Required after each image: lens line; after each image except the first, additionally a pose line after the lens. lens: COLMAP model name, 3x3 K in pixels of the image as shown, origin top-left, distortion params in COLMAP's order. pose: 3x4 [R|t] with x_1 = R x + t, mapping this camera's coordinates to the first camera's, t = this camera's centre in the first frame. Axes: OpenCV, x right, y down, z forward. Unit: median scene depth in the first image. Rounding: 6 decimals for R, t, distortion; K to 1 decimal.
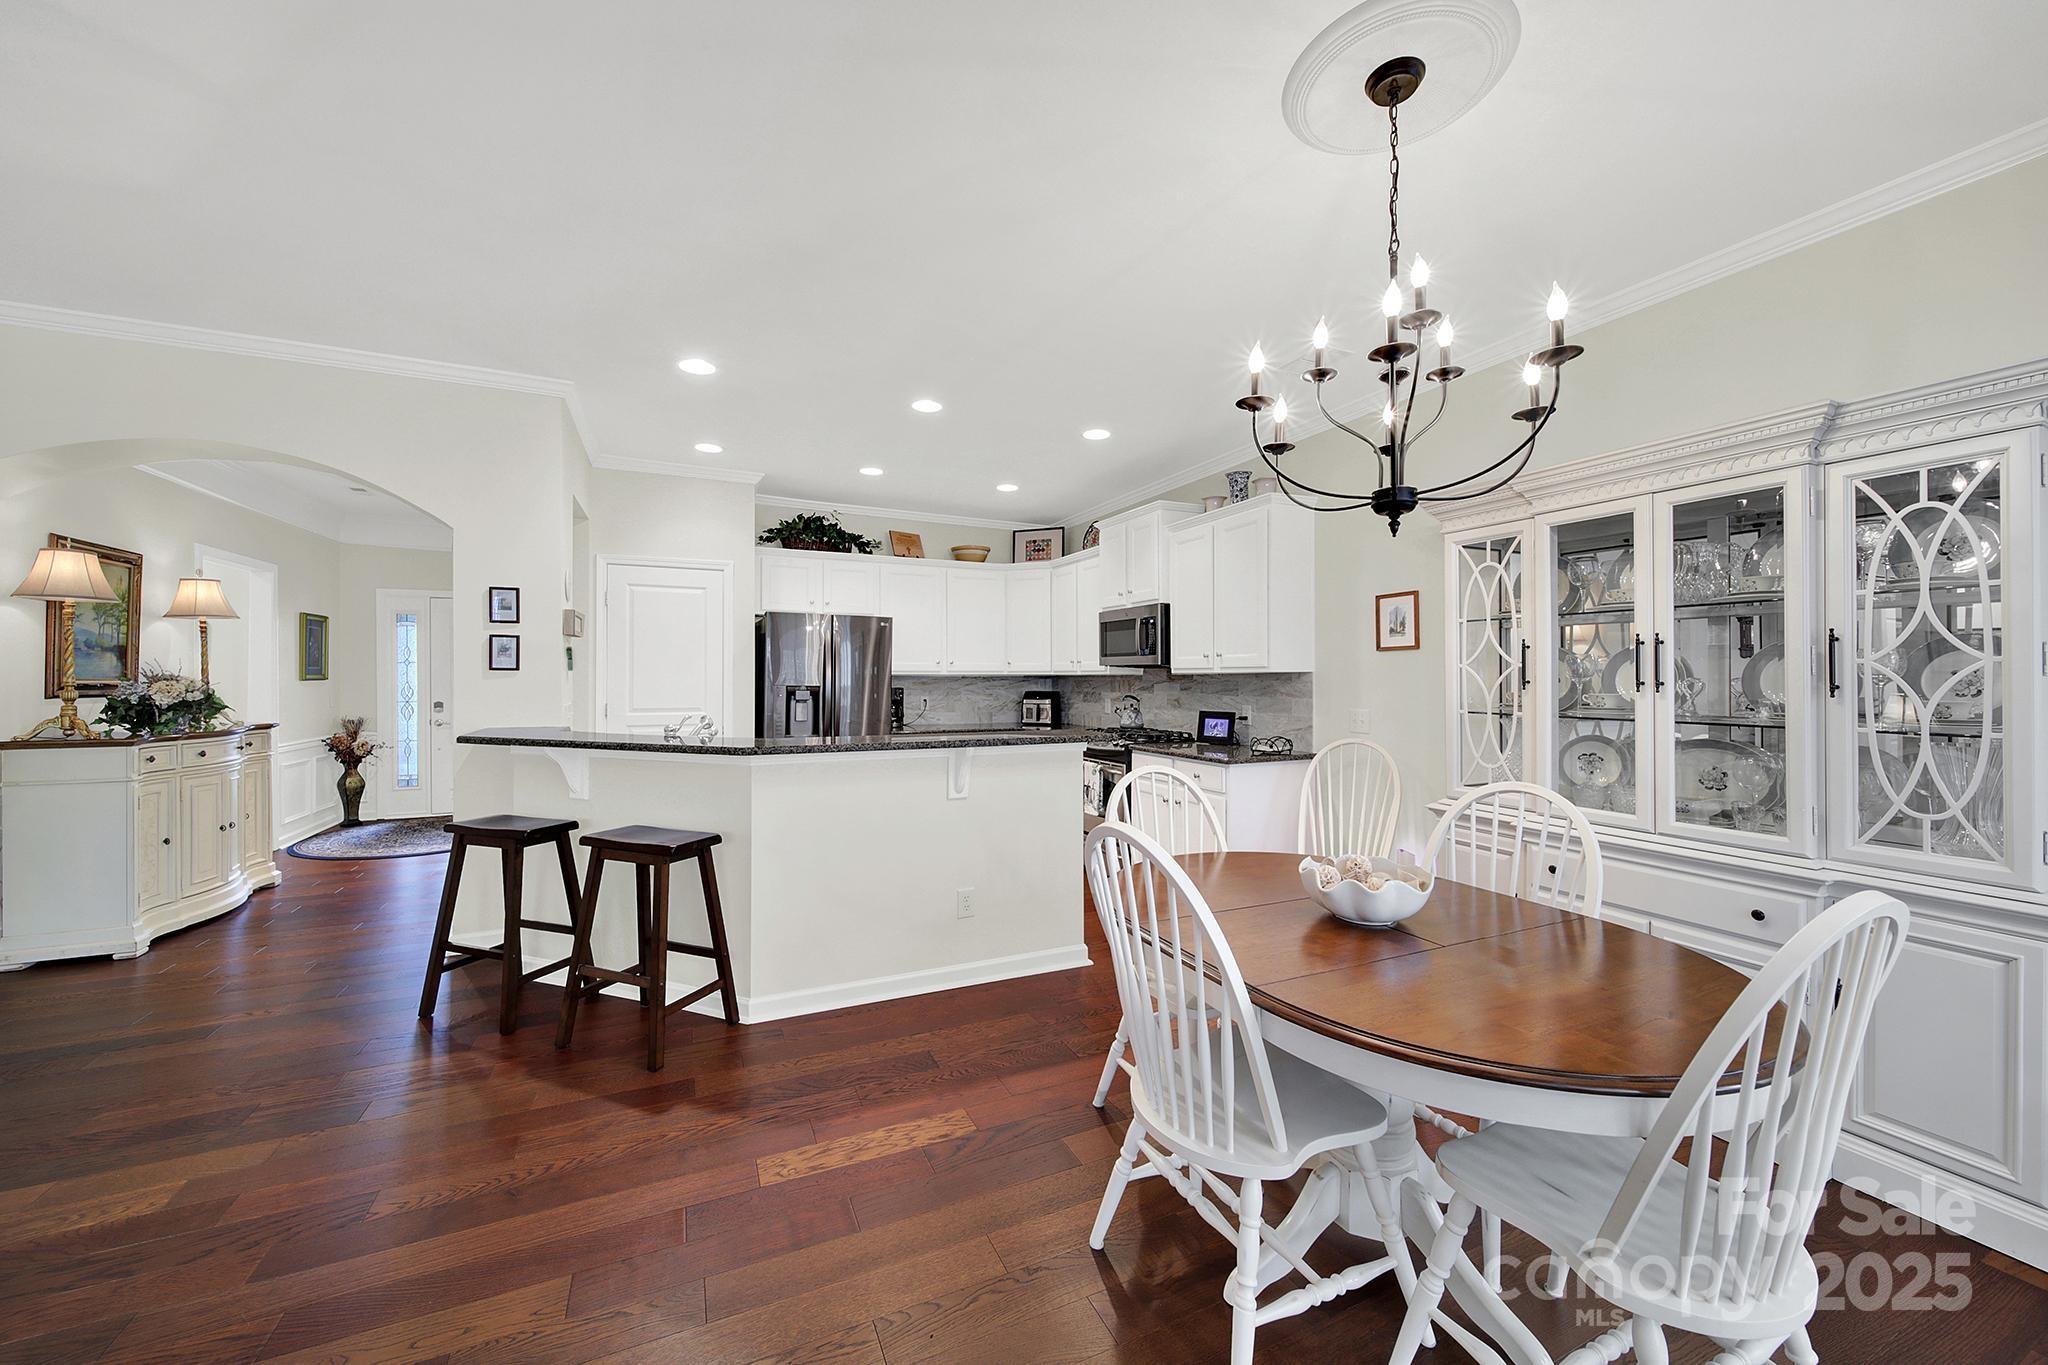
lens RADIAL K [[767.6, 0, 1035.0], [0, 767.6, 681.9], [0, 0, 1]] dist [-0.007801, -0.000174]
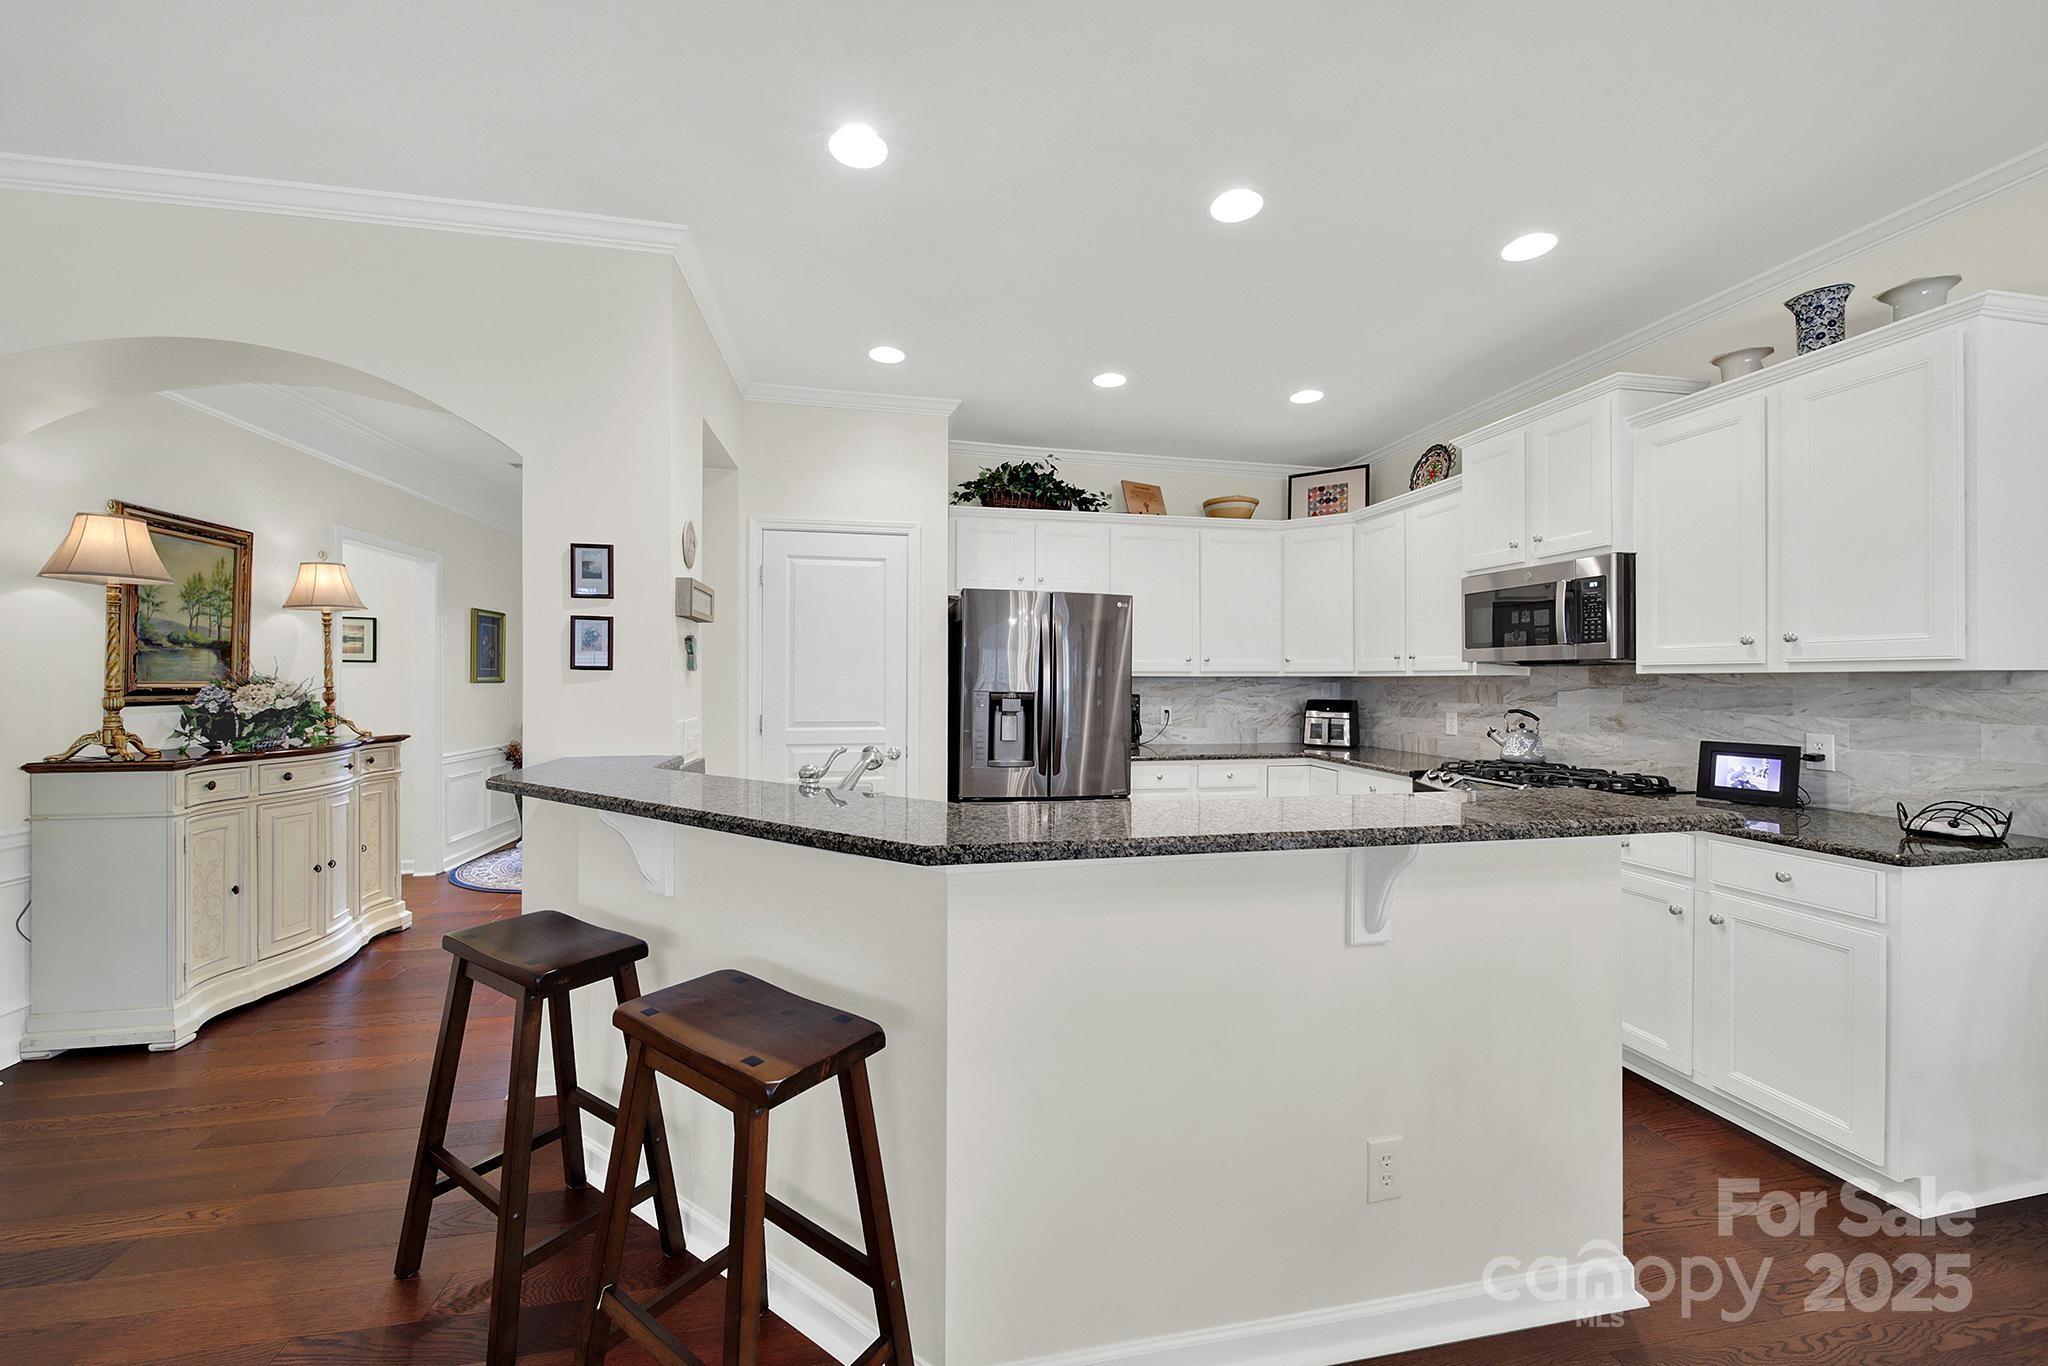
lens RADIAL K [[767.6, 0, 1021.7], [0, 767.6, 678.5], [0, 0, 1]] dist [-0.007801, -0.000174]
pose [[0.968788, 0.000174, -0.247892, -0.127435], [-0.001879, 0.999976, -0.006640, -0.003120], [0.247885, 0.006899, 0.968765, 0.338533]]
